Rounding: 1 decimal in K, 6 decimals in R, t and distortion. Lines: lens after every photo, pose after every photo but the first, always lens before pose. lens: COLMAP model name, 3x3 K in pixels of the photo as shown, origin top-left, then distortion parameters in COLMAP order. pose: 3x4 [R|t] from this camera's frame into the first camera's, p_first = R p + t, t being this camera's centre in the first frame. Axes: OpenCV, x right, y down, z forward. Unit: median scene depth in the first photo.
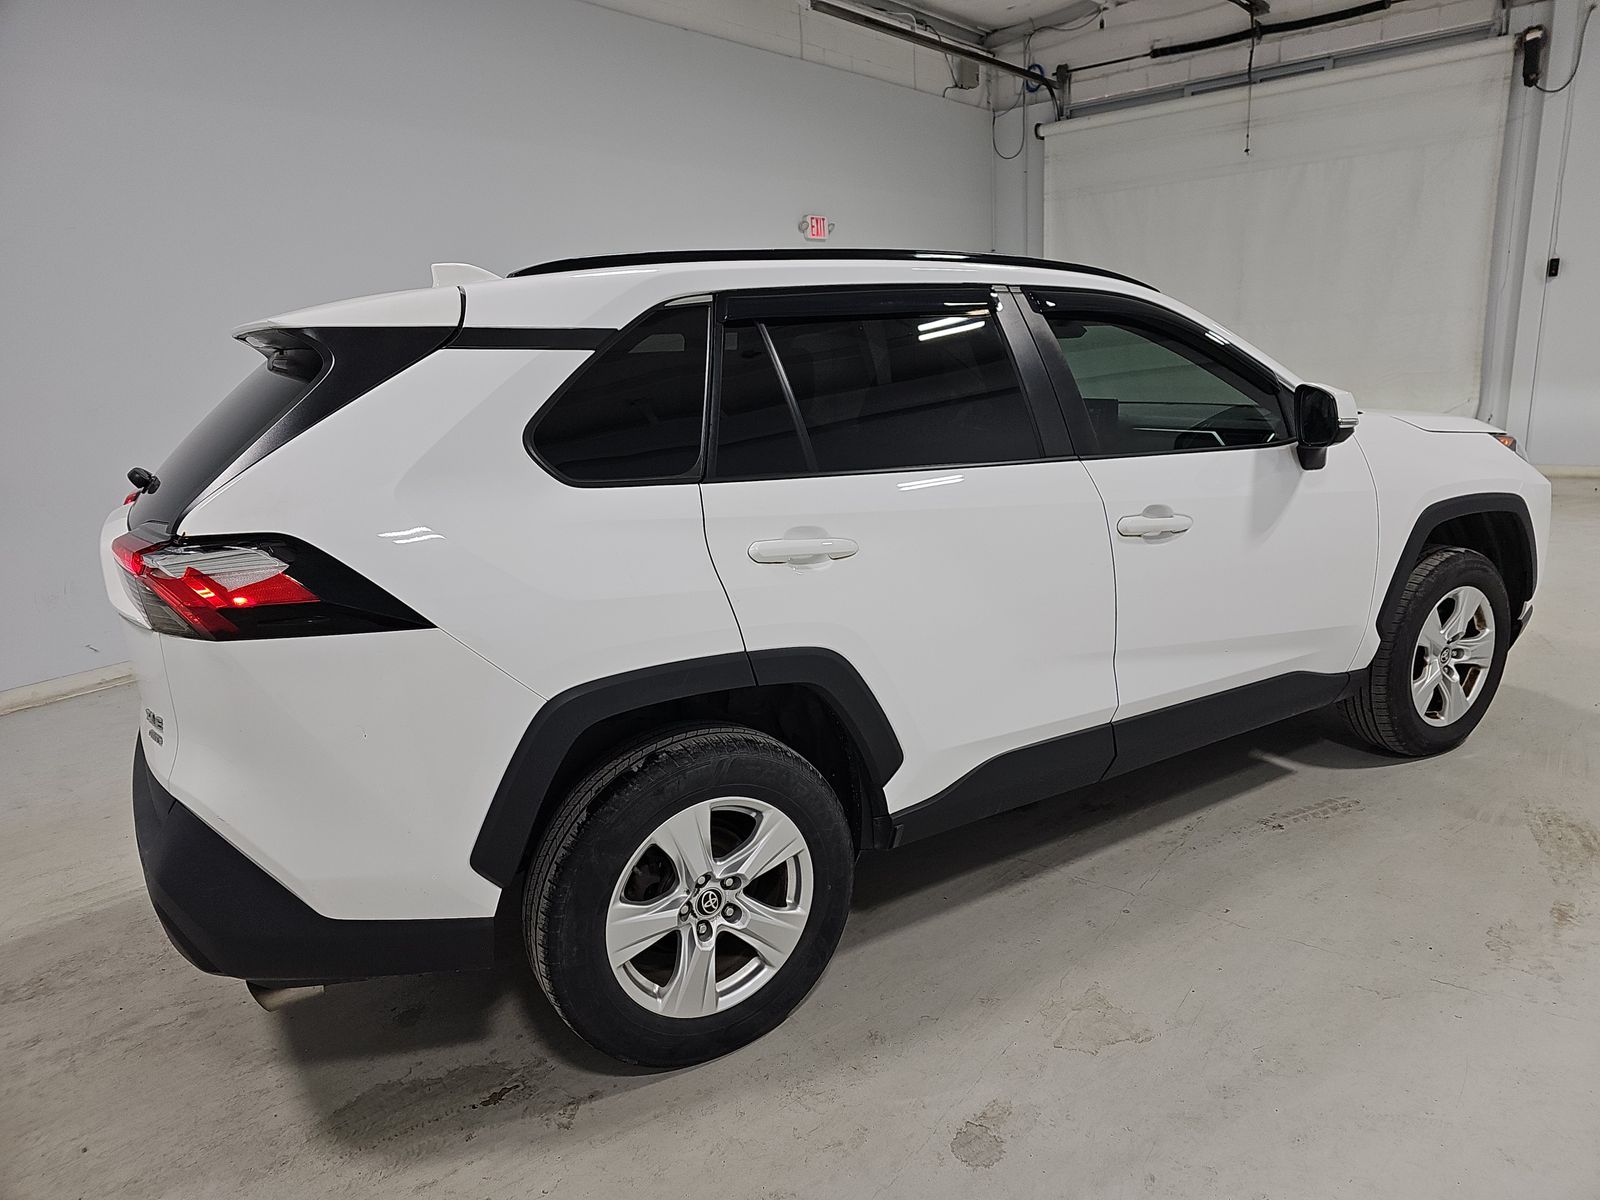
lens RADIAL K [[1067.9, 0, 800.0], [0, 1067.9, 600.0], [0, 0, 1]] dist [0.089140, -0.056019]
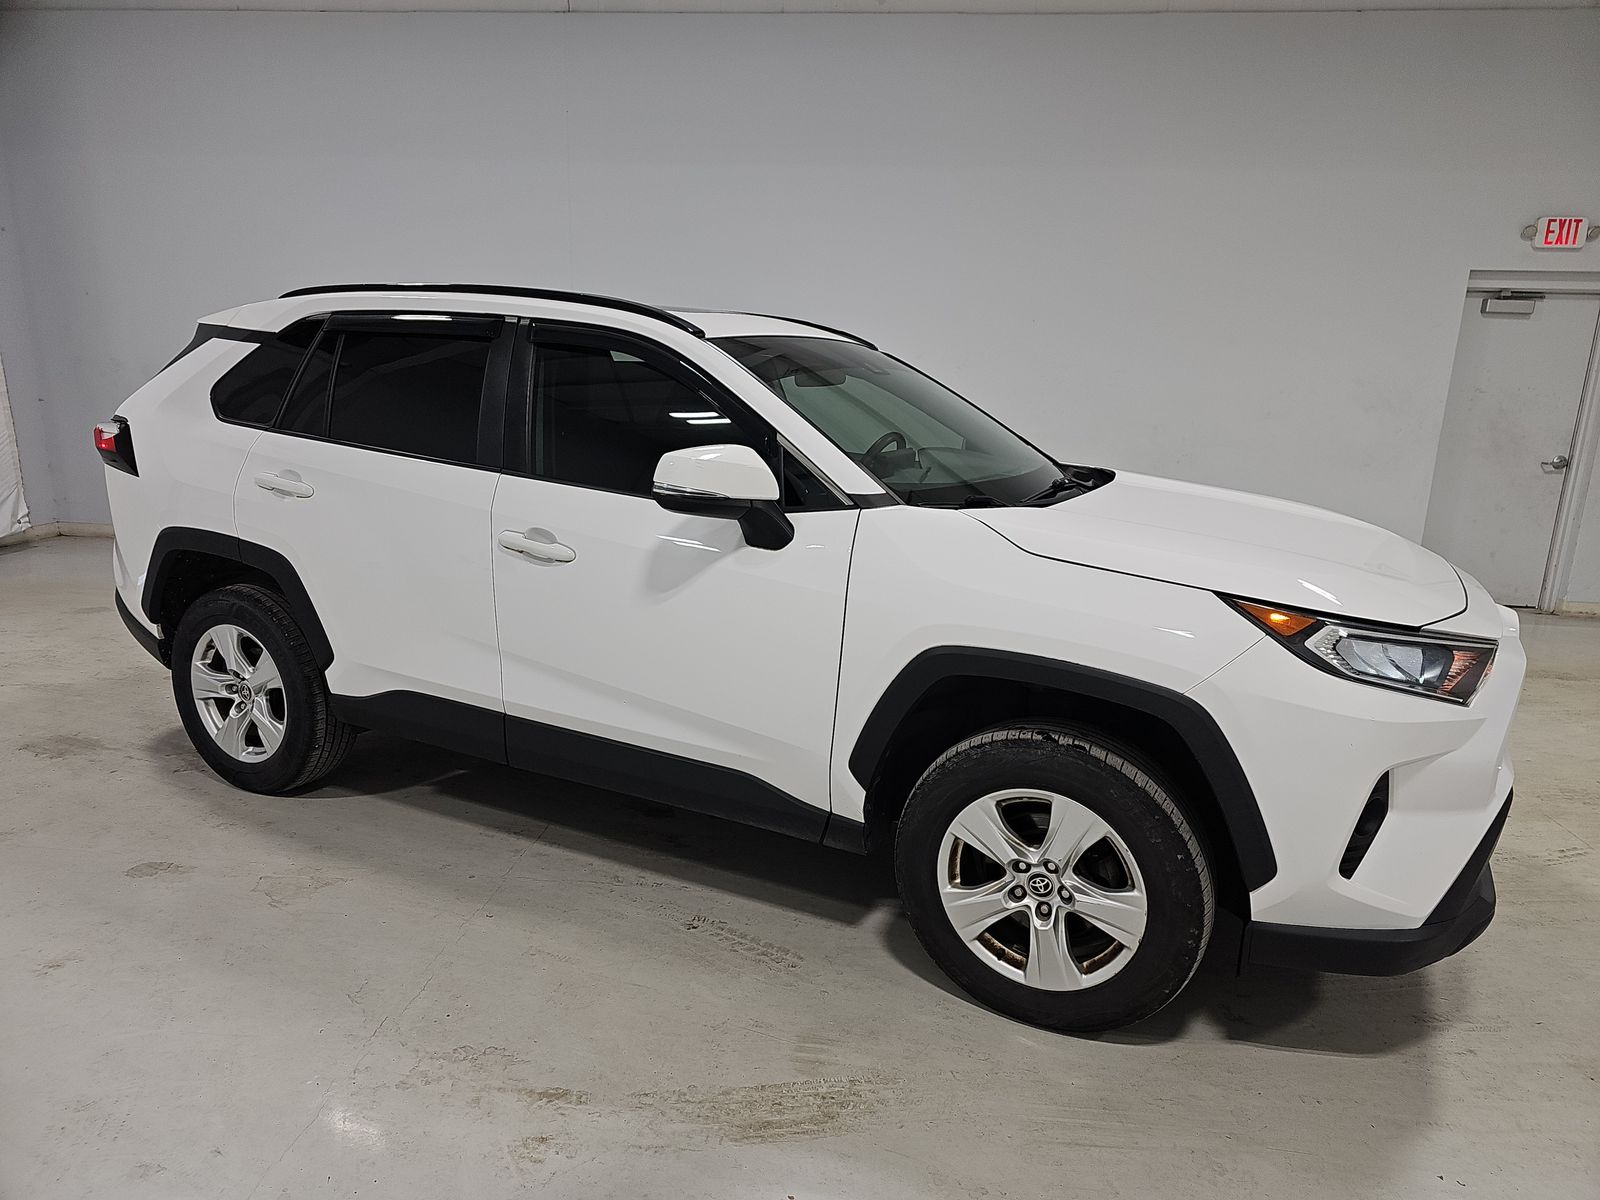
lens RADIAL K [[1063.1, 0, 800.0], [0, 1063.1, 600.0], [0, 0, 1]] dist [0.085569, -0.079035]
pose [[0.511091, 0.256531, -0.820353, 1.507817], [-0.247035, 0.957995, 0.145666, -0.267306], [0.823262, 0.128207, 0.552995, 0.718617]]
